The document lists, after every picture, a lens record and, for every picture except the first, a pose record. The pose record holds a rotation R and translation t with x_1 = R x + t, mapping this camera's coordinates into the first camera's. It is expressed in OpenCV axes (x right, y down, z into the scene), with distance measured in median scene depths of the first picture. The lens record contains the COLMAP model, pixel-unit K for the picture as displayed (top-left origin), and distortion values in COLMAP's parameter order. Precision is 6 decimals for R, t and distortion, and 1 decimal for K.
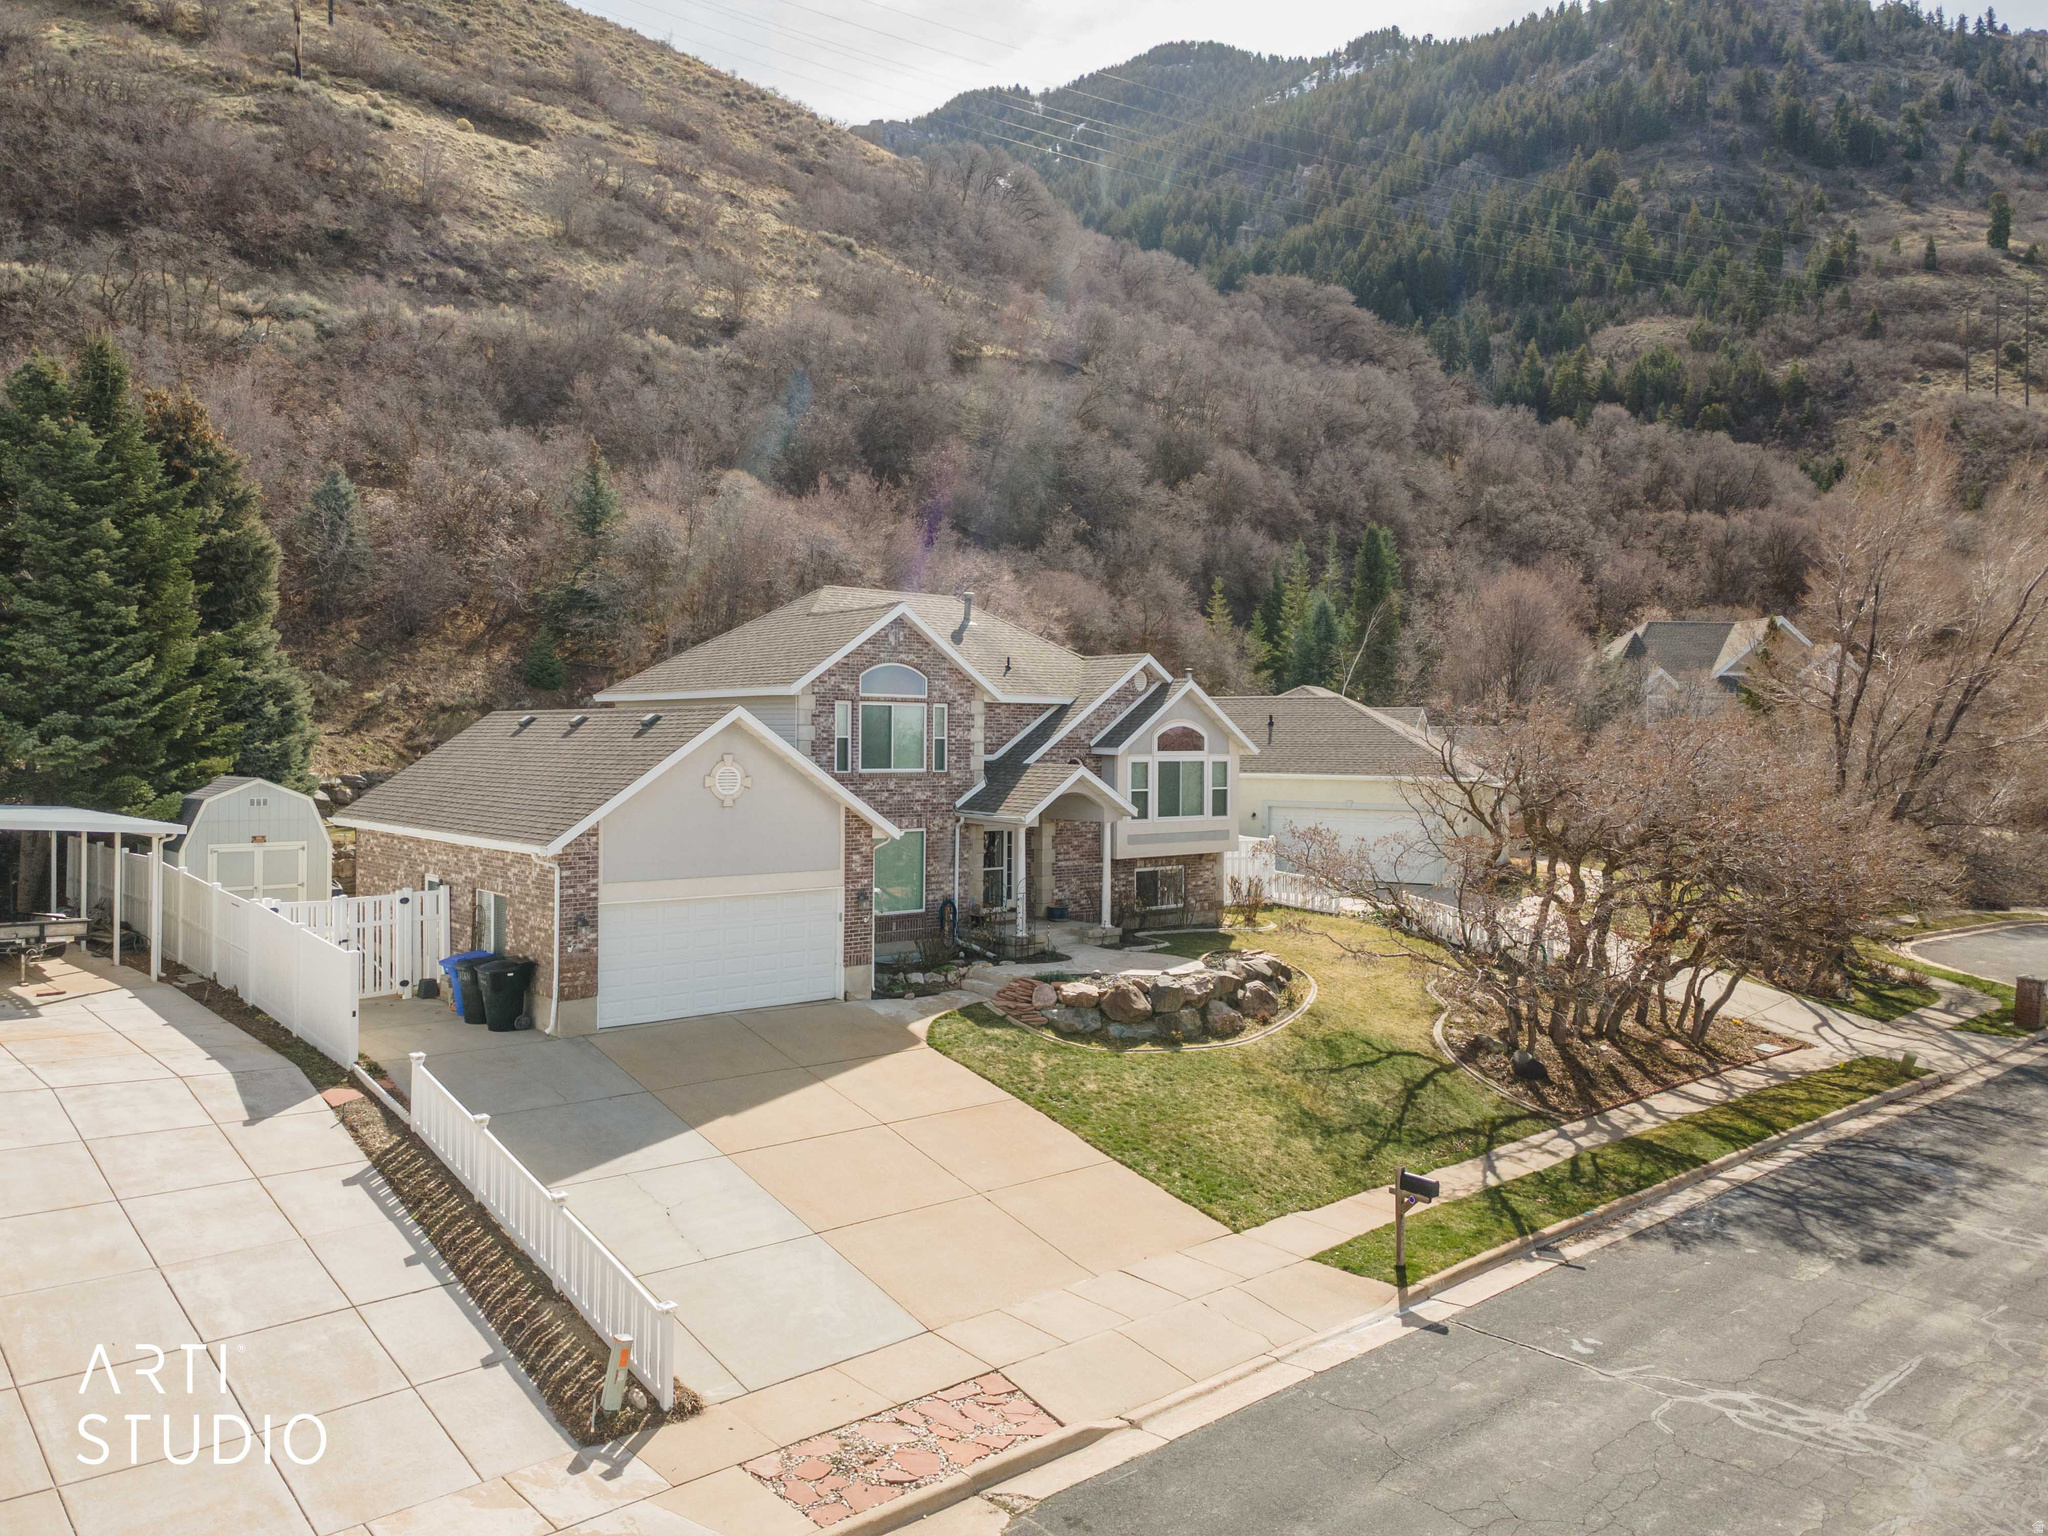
lens RADIAL K [[1489.9, 0, 1000.4], [0, 1489.9, 735.2], [0, 0, 1]] dist [0.038649, 0.010411]
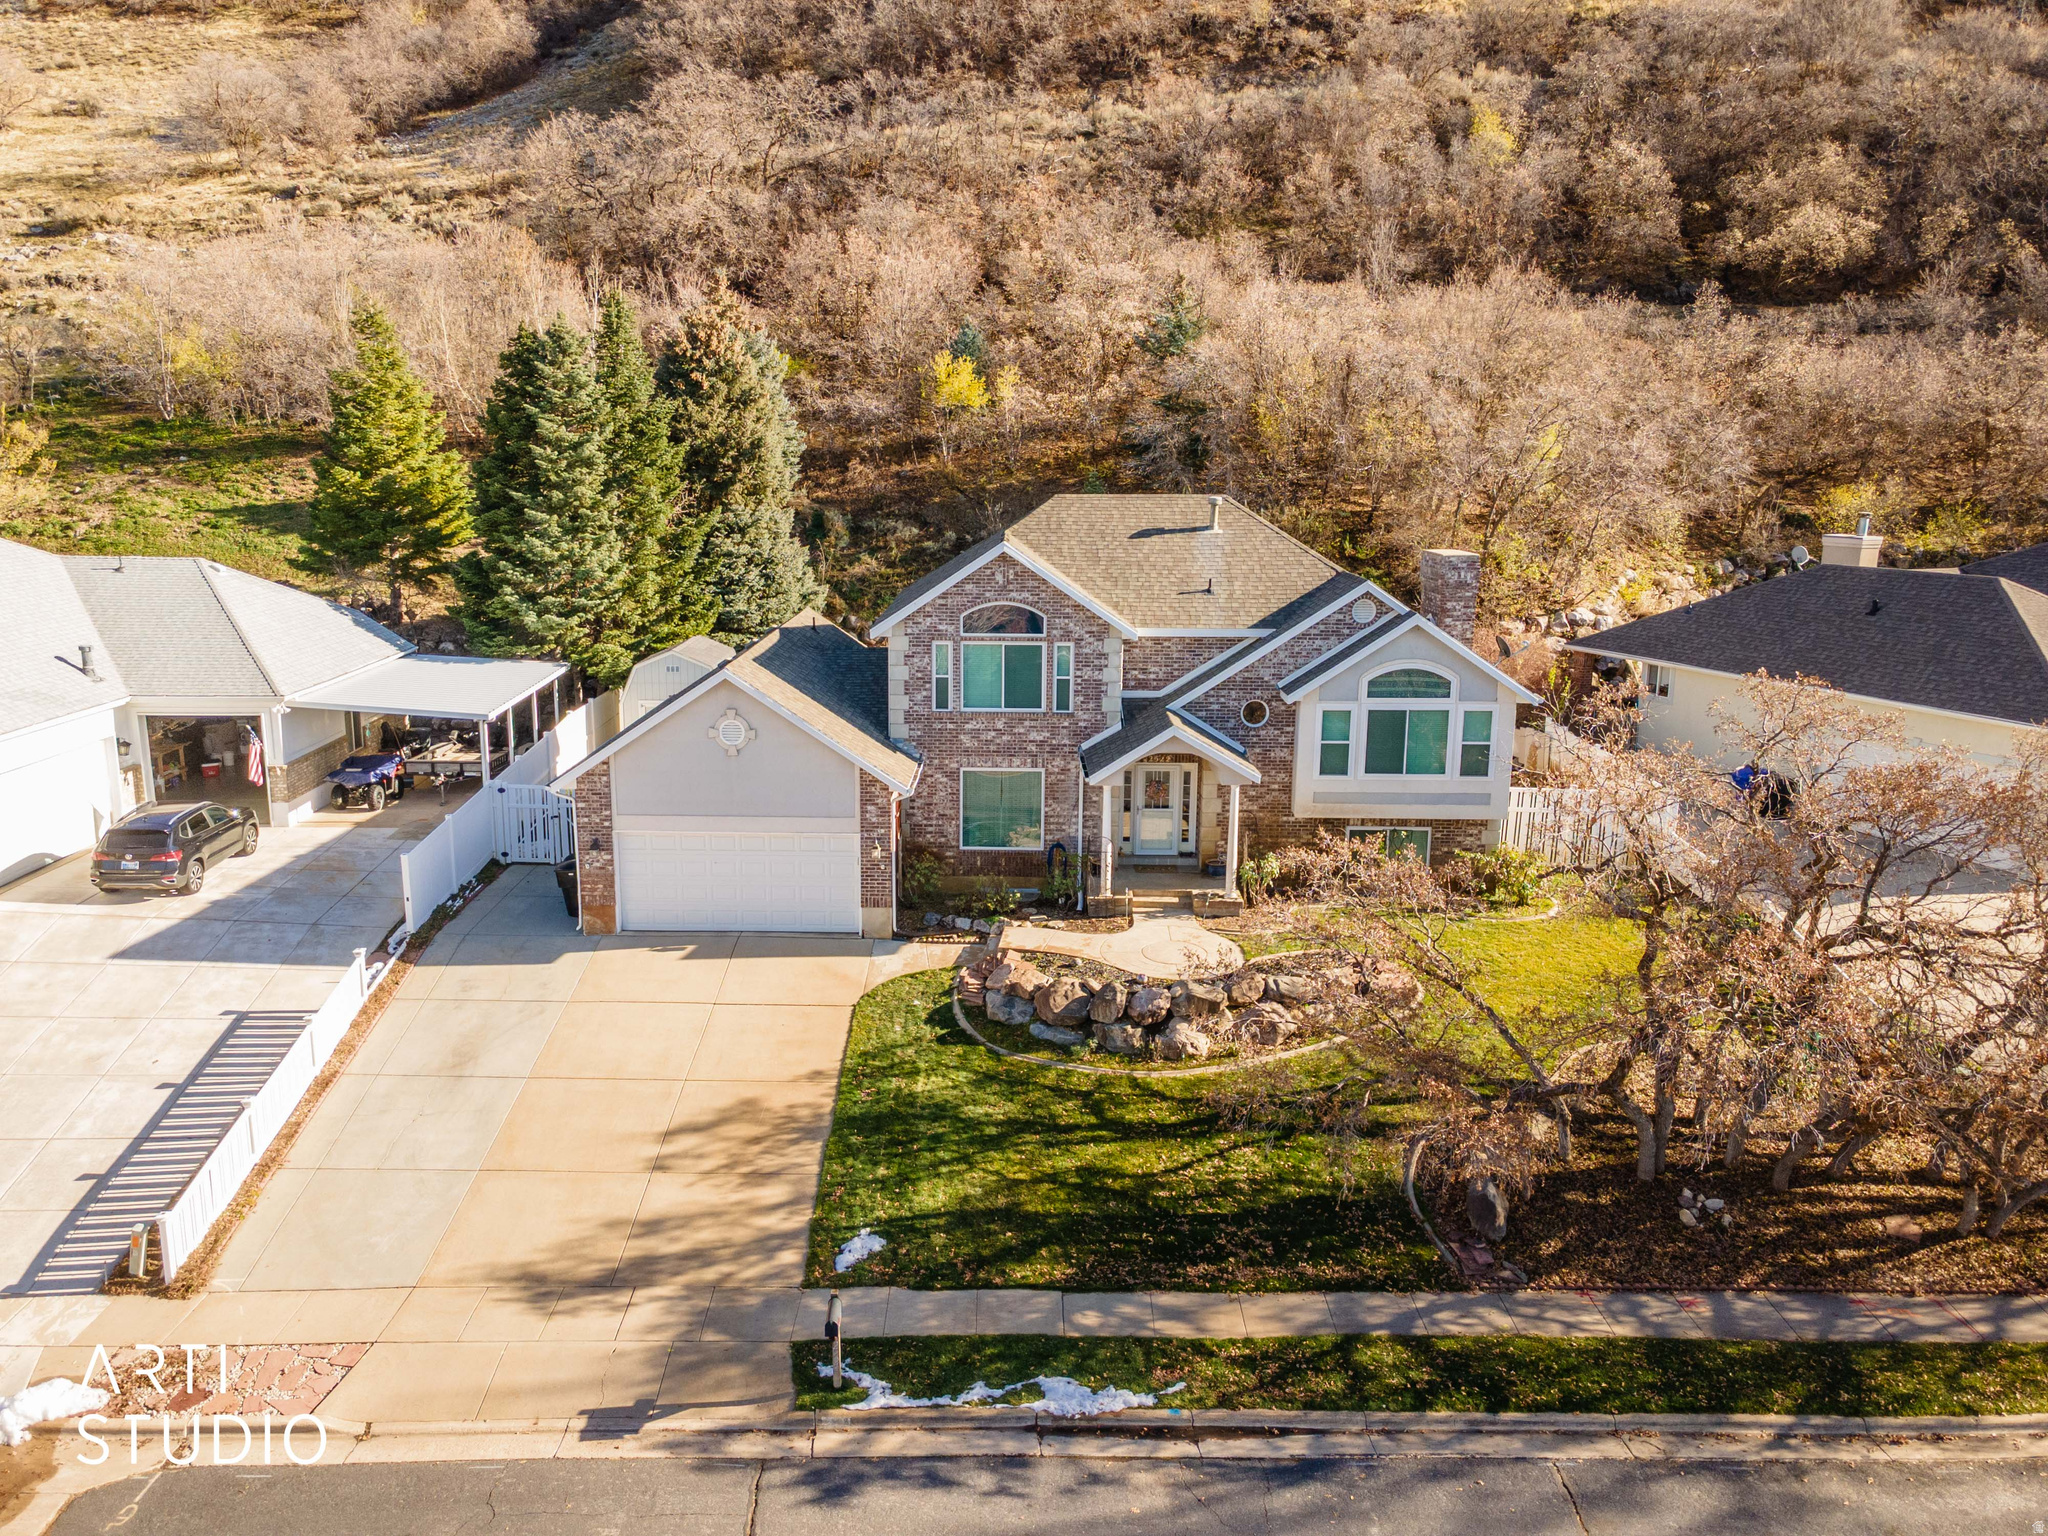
lens RADIAL K [[1489.9, 0, 1000.4], [0, 1489.9, 735.2], [0, 0, 1]] dist [0.038649, 0.010411]
pose [[0.751989, 0.124078, -0.647393, 0.647811], [0.001541, 0.981791, 0.189957, -0.168279], [0.659174, -0.143843, 0.738104, 0.298236]]
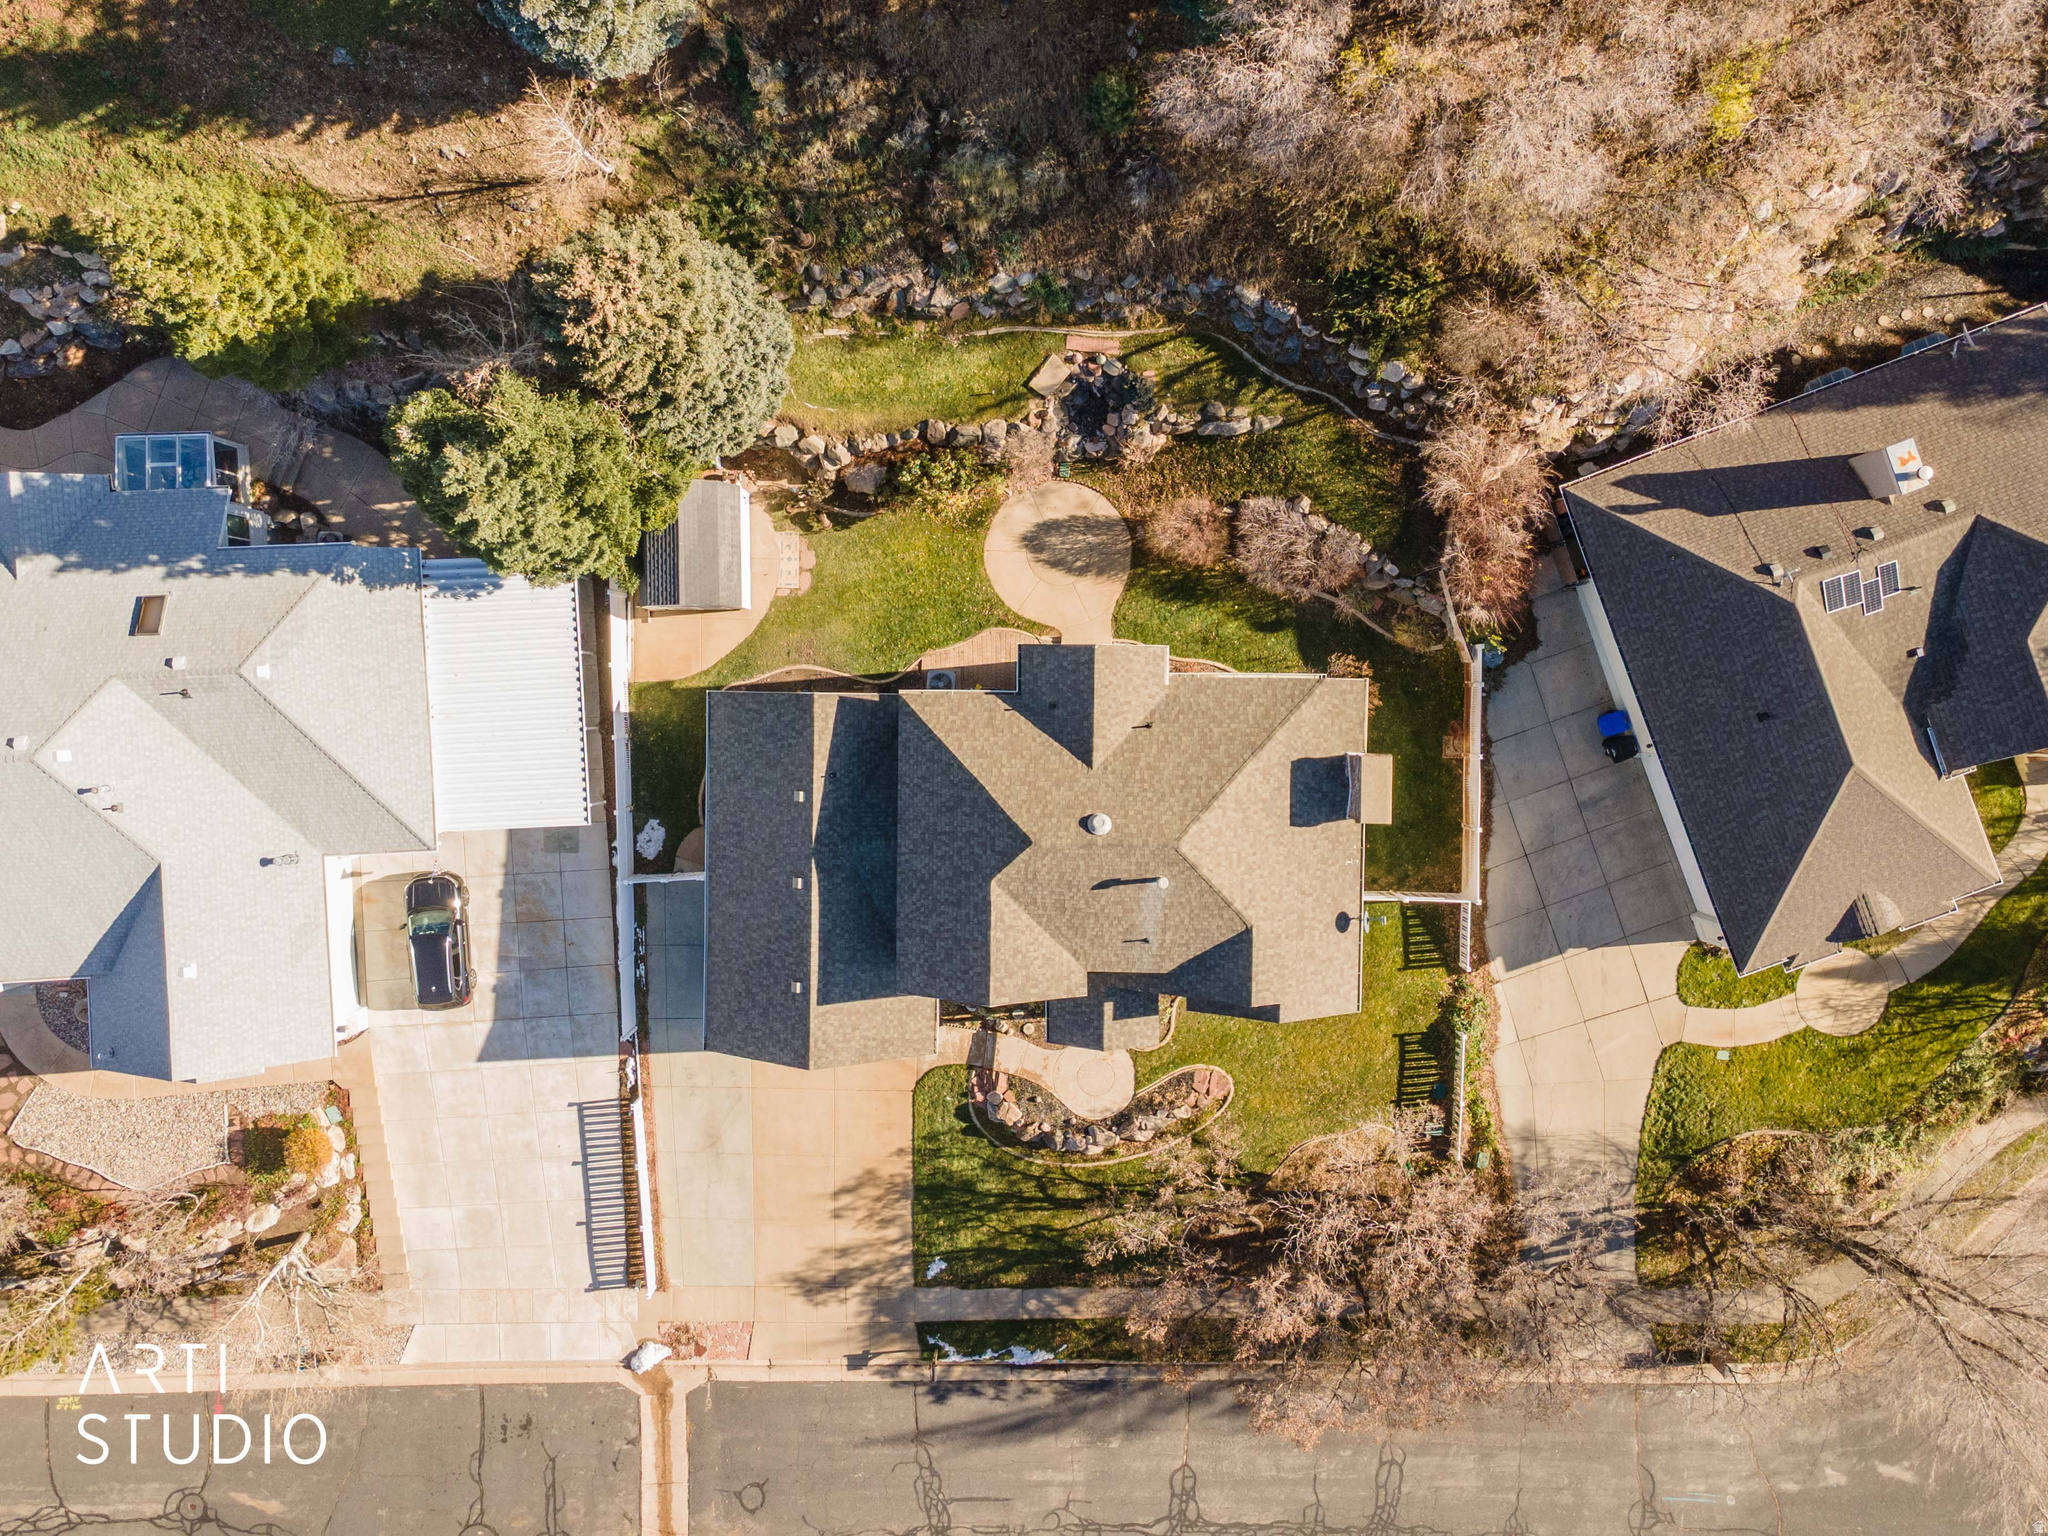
lens RADIAL K [[1632.7, 0, 1024.0], [0, 1632.7, 768.0], [0, 0, 1]] dist [0.055606, 0.002145]
pose [[0.752544, 0.658349, 0.015951, -0.224954], [0.010539, -0.036259, 0.999287, -1.717369], [0.658458, -0.751839, -0.034225, 1.375623]]
